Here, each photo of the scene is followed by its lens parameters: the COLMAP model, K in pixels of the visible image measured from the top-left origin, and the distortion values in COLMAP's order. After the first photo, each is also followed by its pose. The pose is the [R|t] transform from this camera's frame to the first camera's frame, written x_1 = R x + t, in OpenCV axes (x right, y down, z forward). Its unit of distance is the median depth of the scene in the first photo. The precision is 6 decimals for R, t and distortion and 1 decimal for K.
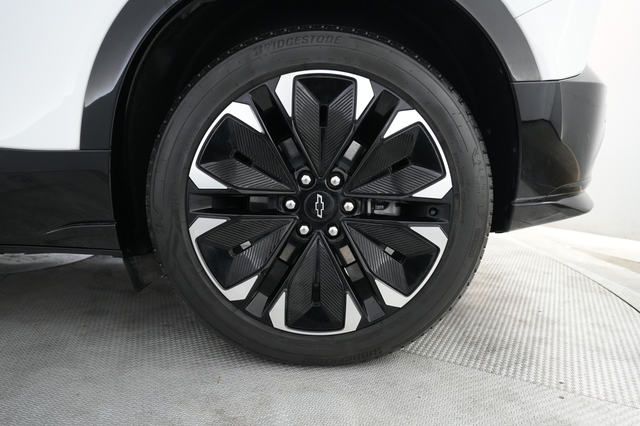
lens RADIAL K [[420.1, 0, 320.7], [0, 420.1, 211.6], [0, 0, 1]] dist [0.011716, 0.000613]
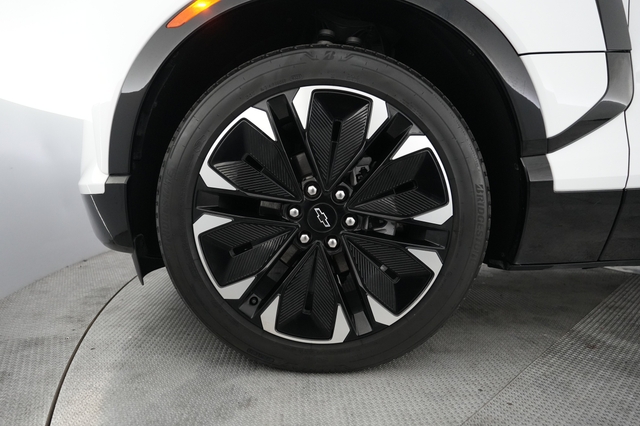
lens RADIAL K [[362.9, 0, 322.7], [0, 362.9, 214.5], [0, 0, 1]] dist [-0.003083, -0.000309]
pose [[0.992790, 0.119831, -0.002905, 0.000391], [-0.119865, 0.992581, -0.020376, -0.002744], [0.000442, 0.020577, 0.999788, 0.113058]]
